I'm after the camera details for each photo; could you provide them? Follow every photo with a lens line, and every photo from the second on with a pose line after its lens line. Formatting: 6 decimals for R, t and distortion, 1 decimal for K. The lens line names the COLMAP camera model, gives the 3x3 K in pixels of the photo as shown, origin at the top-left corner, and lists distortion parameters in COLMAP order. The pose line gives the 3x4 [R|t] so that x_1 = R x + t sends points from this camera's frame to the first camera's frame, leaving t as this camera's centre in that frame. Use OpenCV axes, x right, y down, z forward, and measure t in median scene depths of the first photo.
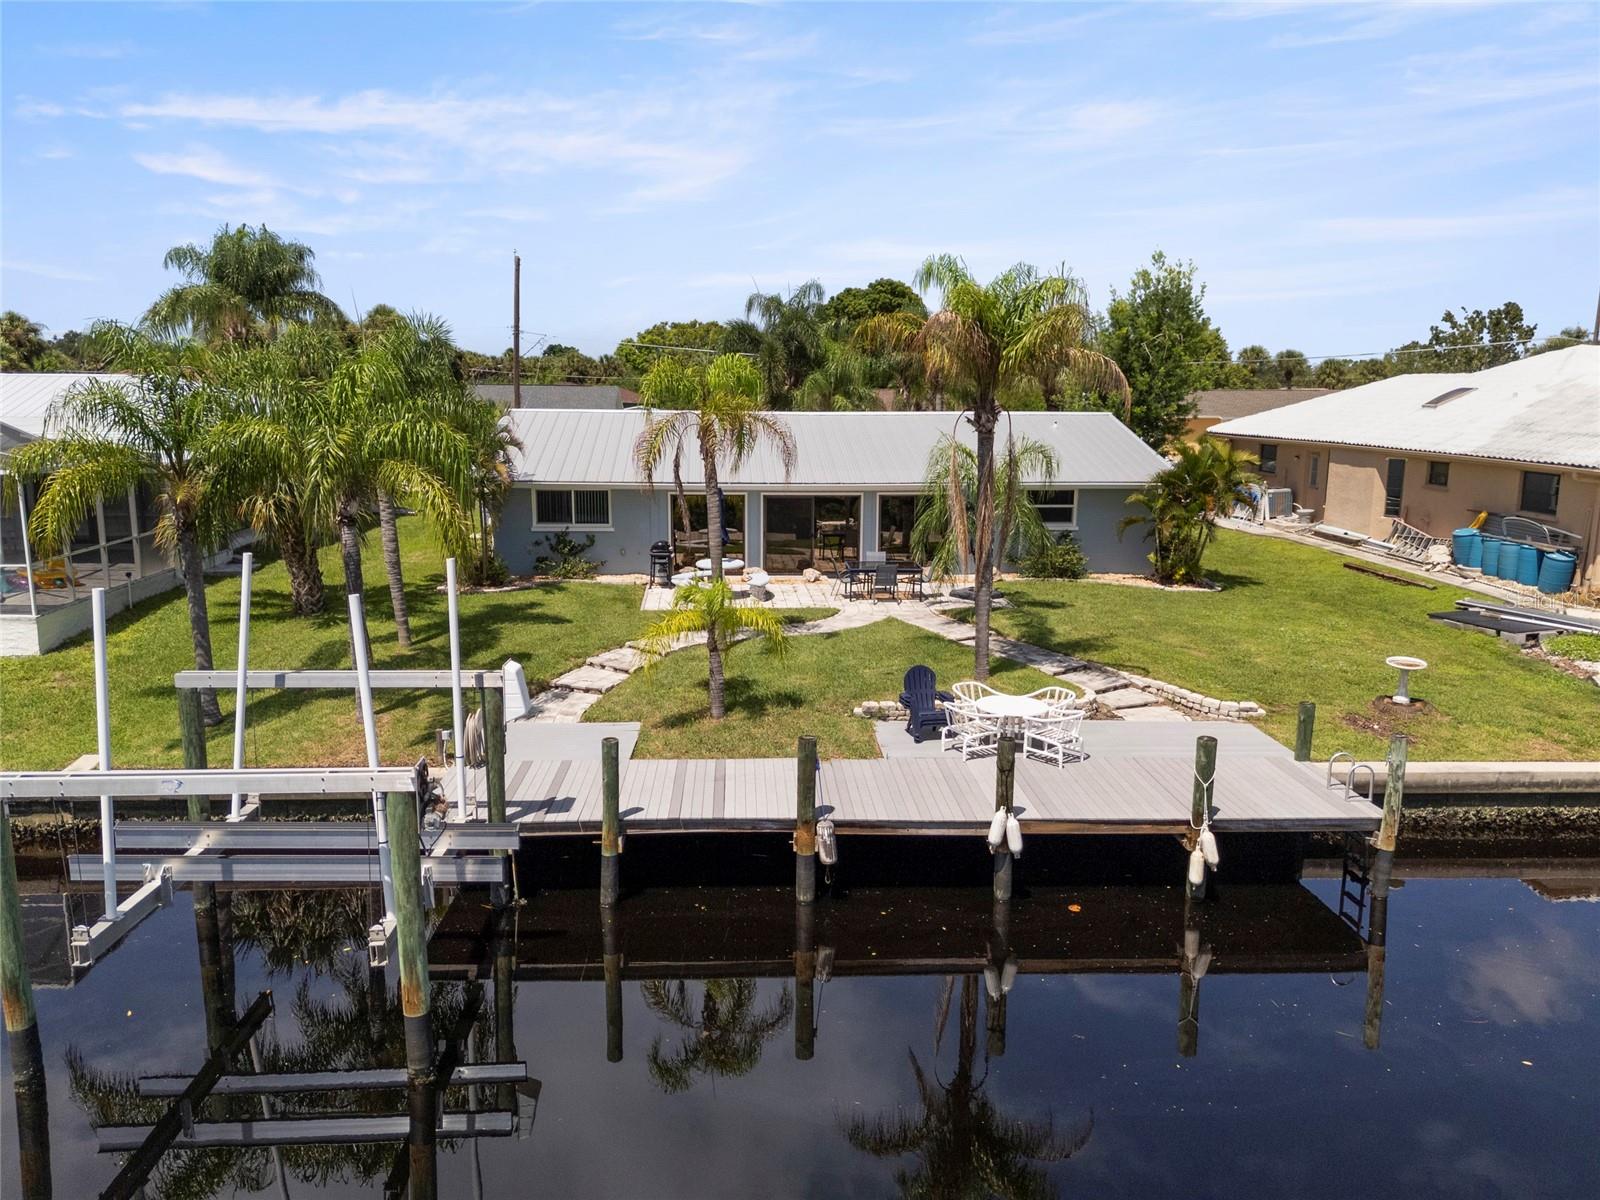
lens RADIAL K [[1180.2, 0, 800.0], [0, 1180.2, 600.0], [0, 0, 1]] dist [0.077954, -0.085600]
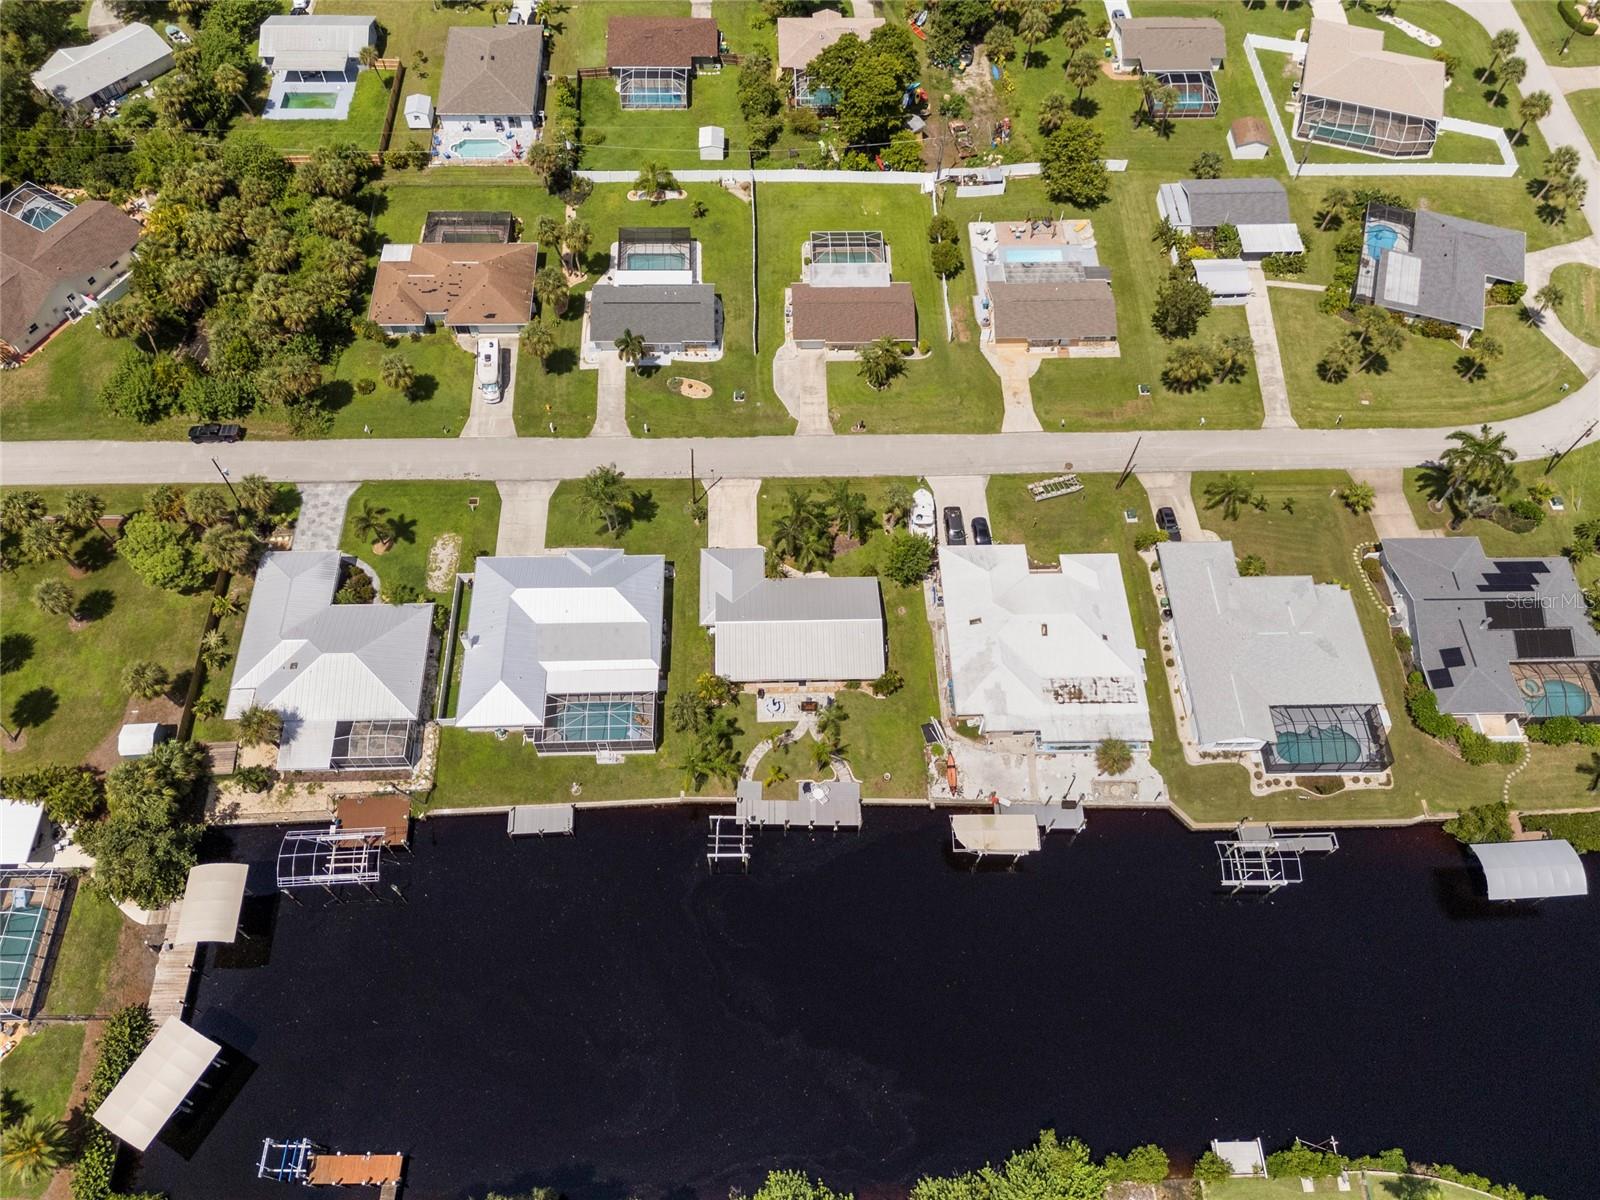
lens RADIAL K [[1178.0, 0, 800.0], [0, 1178.0, 600.0], [0, 0, 1]] dist [0.191582, -0.533817]
pose [[0.998972, 0.044665, -0.007785, 0.063274], [-0.023104, 0.649251, 0.760223, -4.542837], [0.039010, -0.759261, 0.649616, -2.001591]]
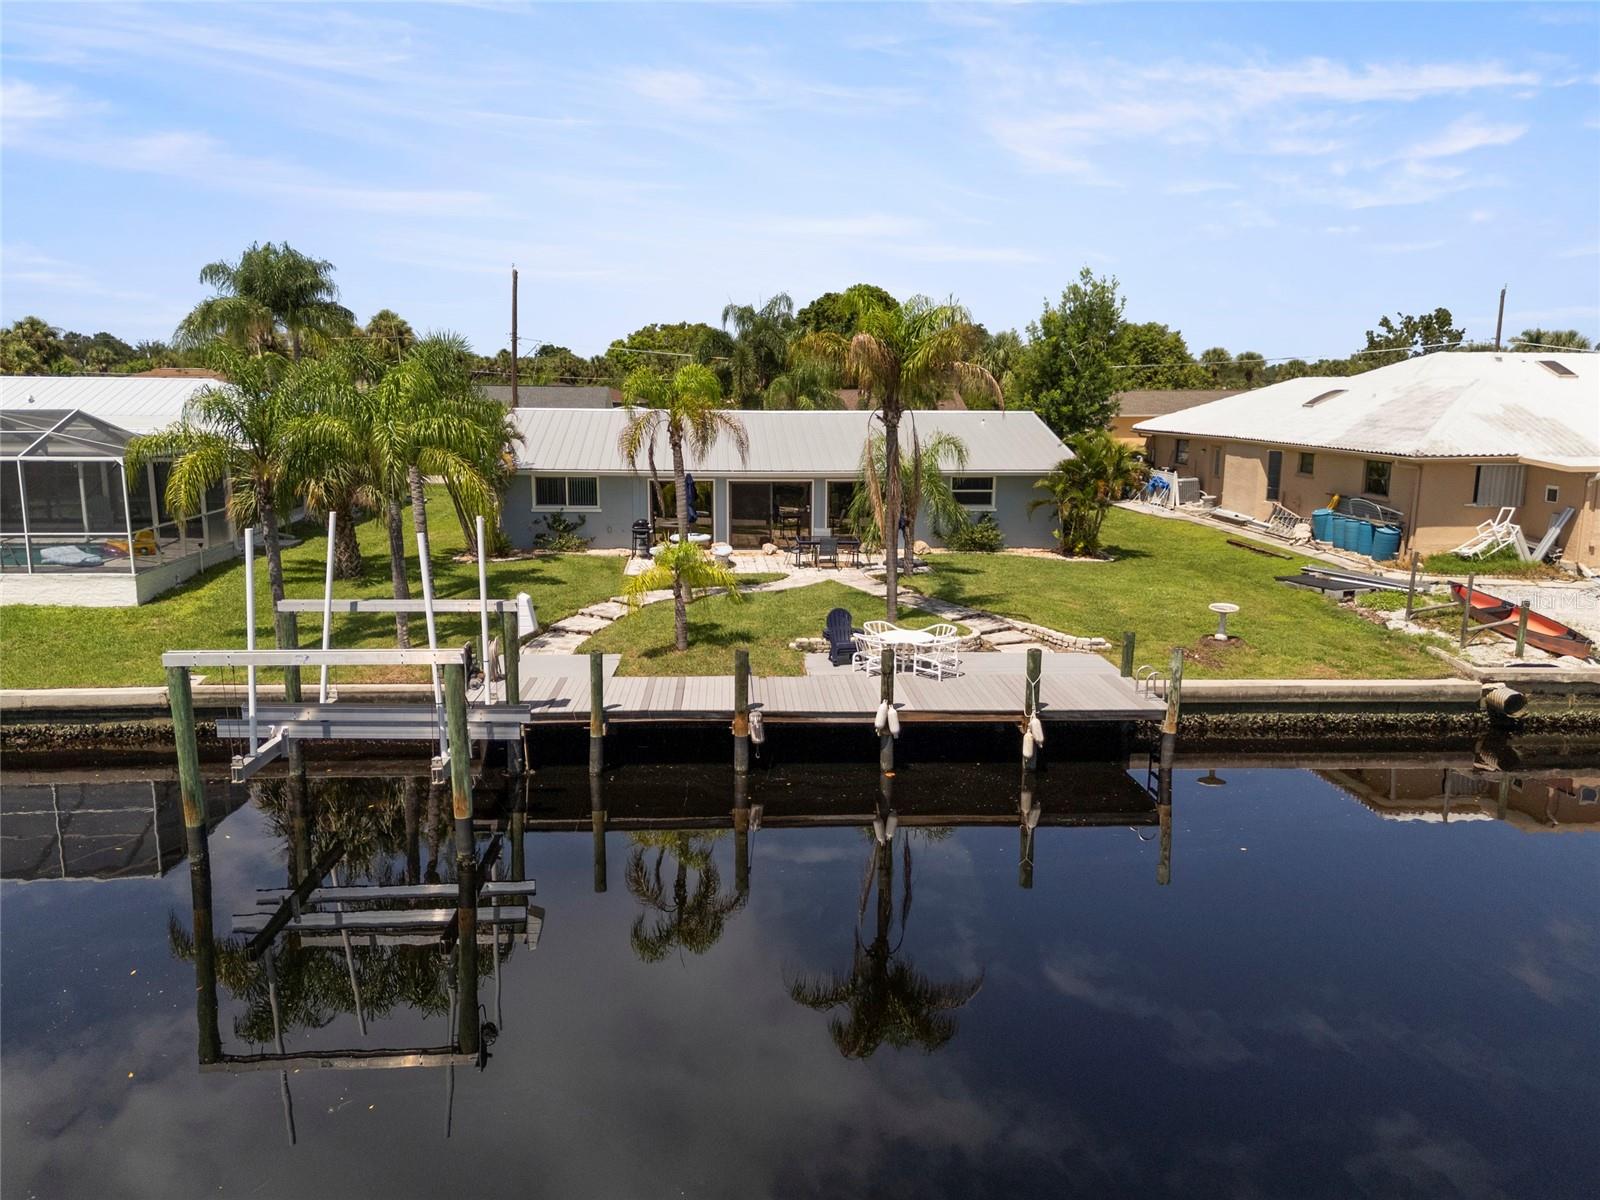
lens RADIAL K [[1180.2, 0, 800.0], [0, 1180.2, 600.0], [0, 0, 1]] dist [0.077954, -0.085600]
pose [[0.999979, -0.001741, 0.006293, 0.042821], [0.001738, 0.999998, 0.000458, 0.038608], [-0.006294, -0.000447, 0.999980, -0.235891]]
